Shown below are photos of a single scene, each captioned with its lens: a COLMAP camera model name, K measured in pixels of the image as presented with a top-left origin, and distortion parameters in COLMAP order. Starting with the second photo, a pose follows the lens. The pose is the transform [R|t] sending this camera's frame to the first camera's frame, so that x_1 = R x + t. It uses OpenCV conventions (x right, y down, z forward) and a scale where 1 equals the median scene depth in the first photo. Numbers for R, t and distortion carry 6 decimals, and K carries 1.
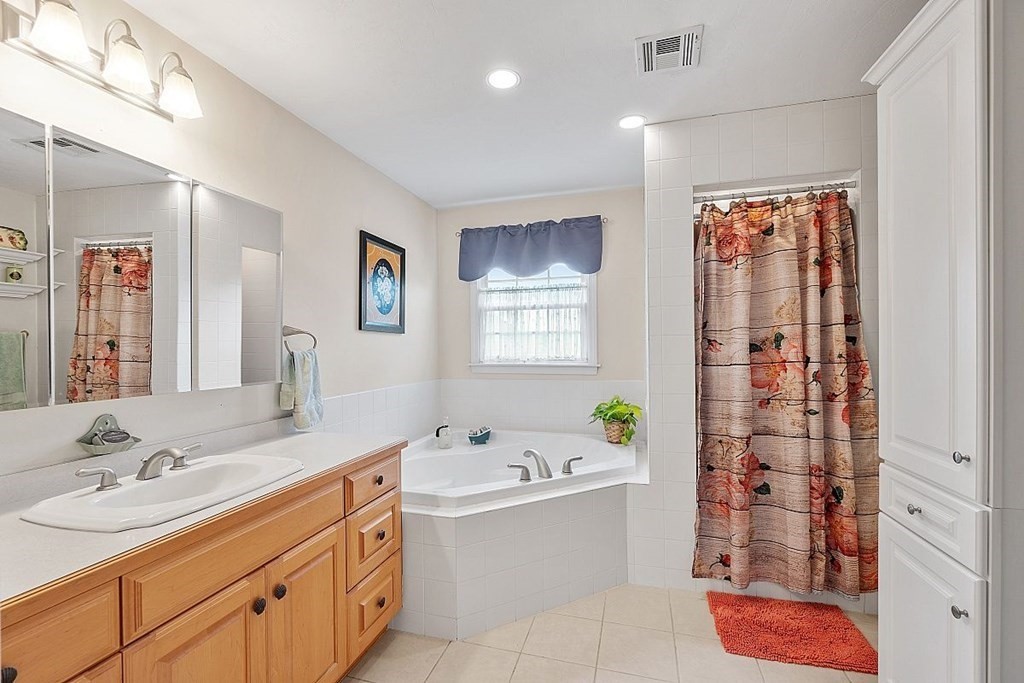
lens RADIAL K [[465.2, 0, 512.2], [0, 465.2, 346.4], [0, 0, 1]] dist [0.000460, -0.000200]
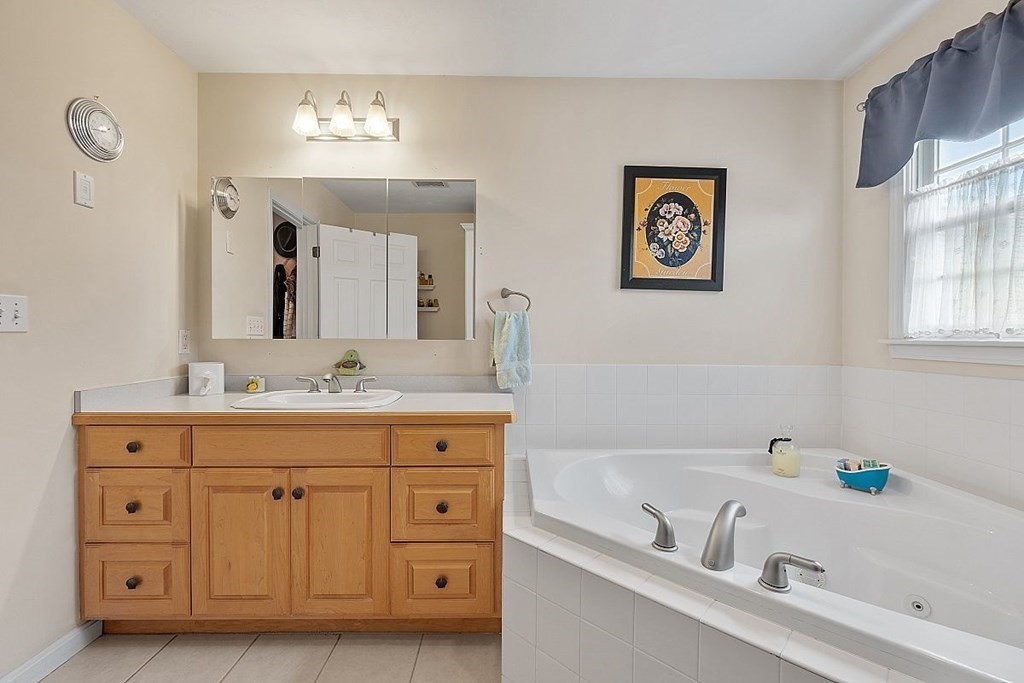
lens RADIAL K [[465.2, 0, 511.7], [0, 465.2, 333.5], [0, 0, 1]] dist [0.000460, -0.000200]
pose [[0.259895, 0.011383, -0.965570, 0.389203], [-0.008445, 0.999919, 0.009514, 0.035175], [0.965600, 0.005682, 0.259970, 0.557363]]
